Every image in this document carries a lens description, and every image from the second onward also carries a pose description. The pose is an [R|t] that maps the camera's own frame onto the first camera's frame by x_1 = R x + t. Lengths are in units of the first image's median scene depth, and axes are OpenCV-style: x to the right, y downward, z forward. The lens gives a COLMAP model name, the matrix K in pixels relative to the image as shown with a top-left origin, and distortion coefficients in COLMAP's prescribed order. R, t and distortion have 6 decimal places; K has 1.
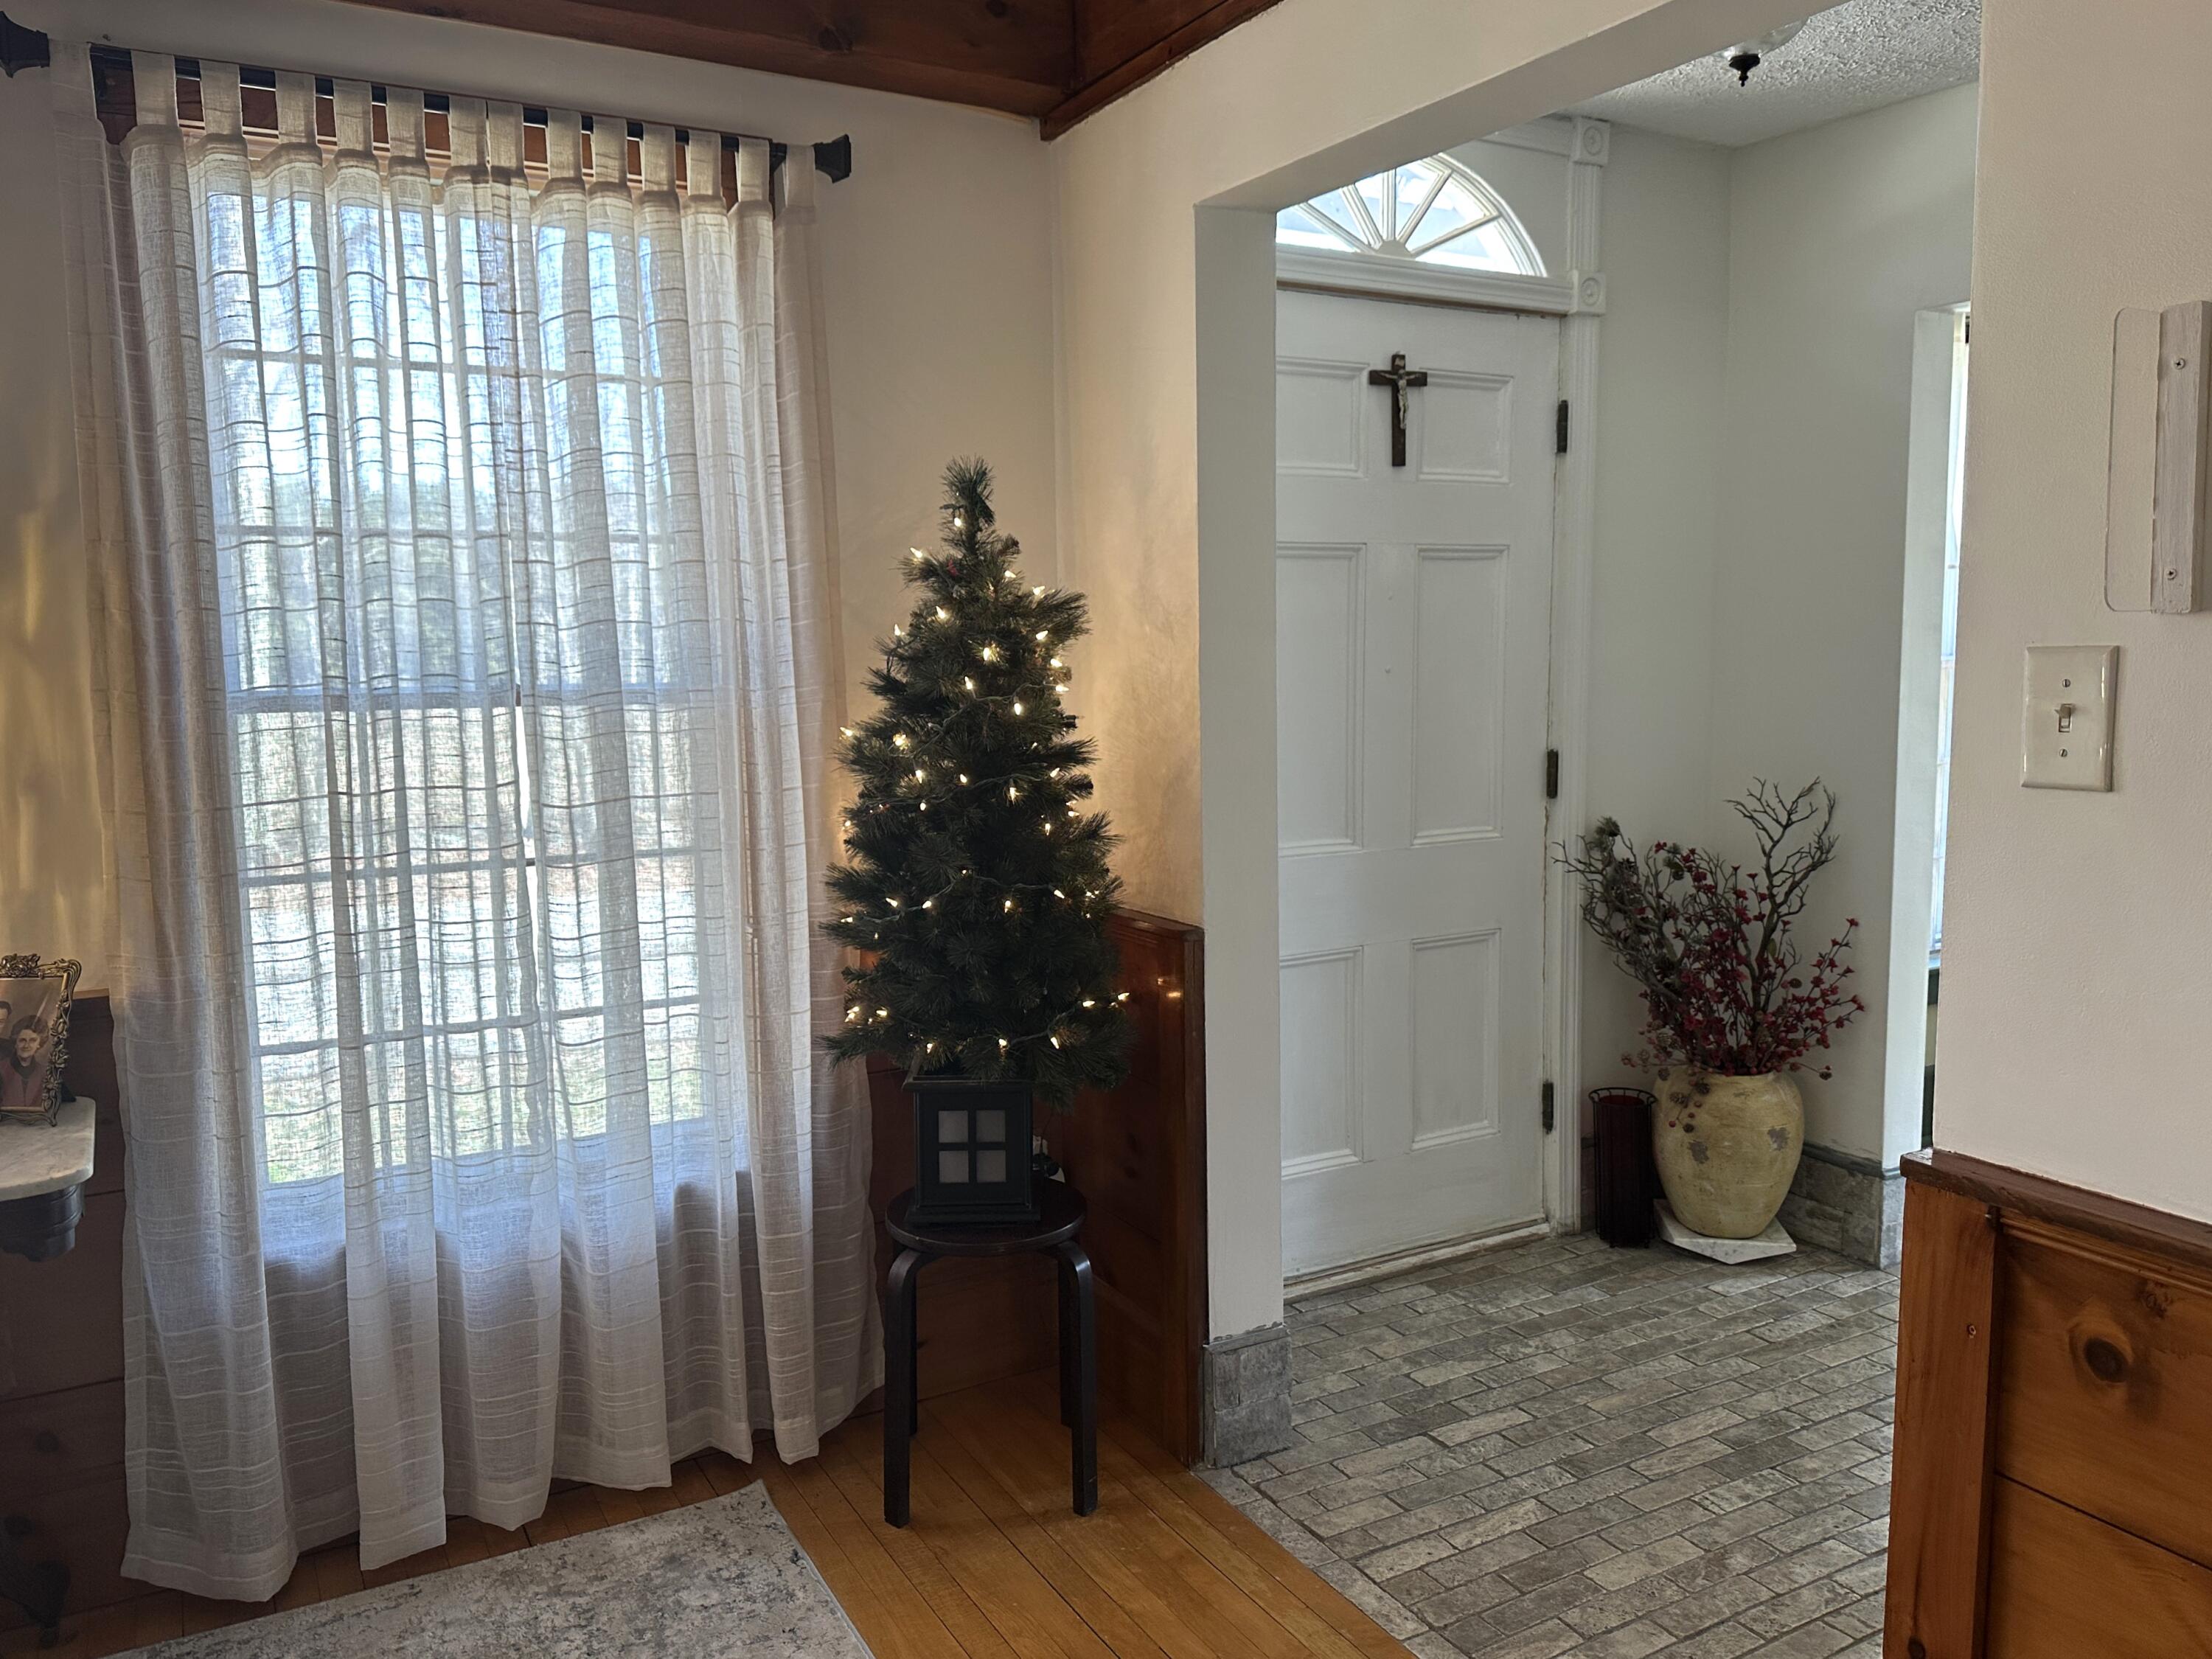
lens RADIAL K [[1554.7, 0, 1106.0], [0, 1554.7, 829.5], [0, 0, 1]] dist [-0.007035, -0.005113]
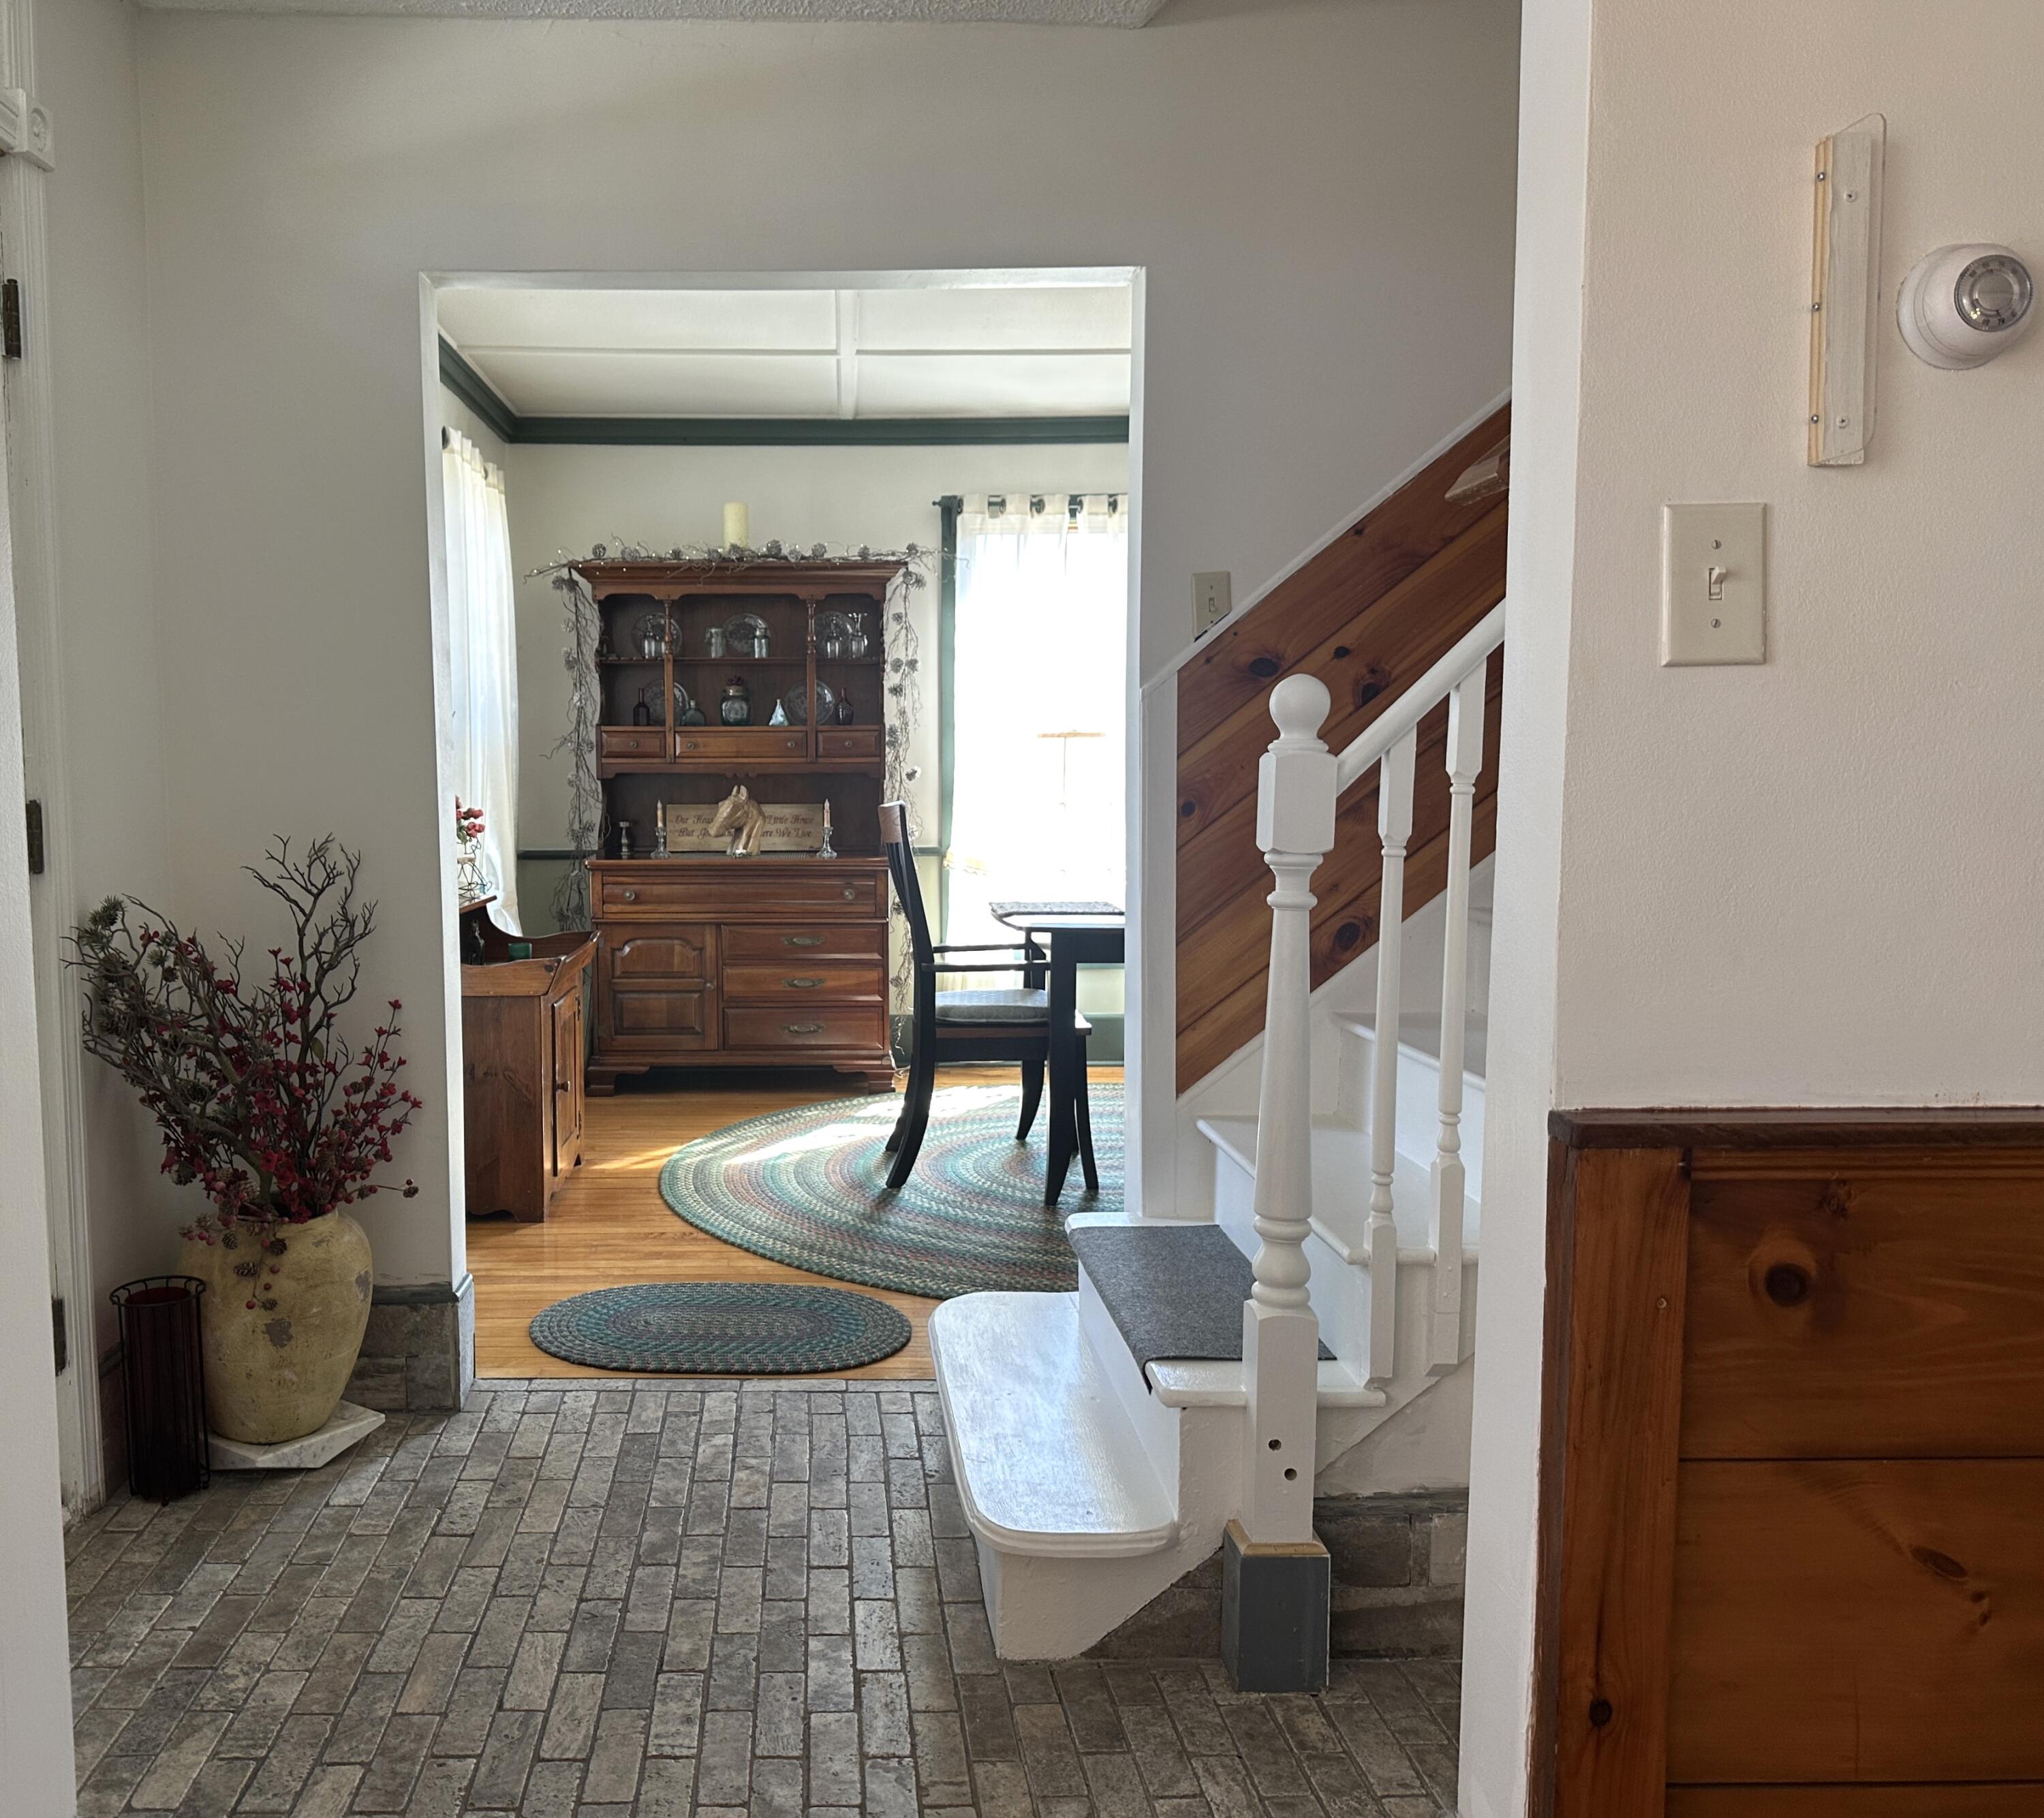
lens RADIAL K [[1719.7, 0, 837.6], [0, 1719.7, 914.3], [0, 0, 1]] dist [0.051318, -0.062022]
pose [[0.519087, -0.075264, 0.851401, -0.176380], [0.103564, 0.994315, 0.024757, 0.013897], [-0.848424, 0.075323, 0.523931, 0.318881]]
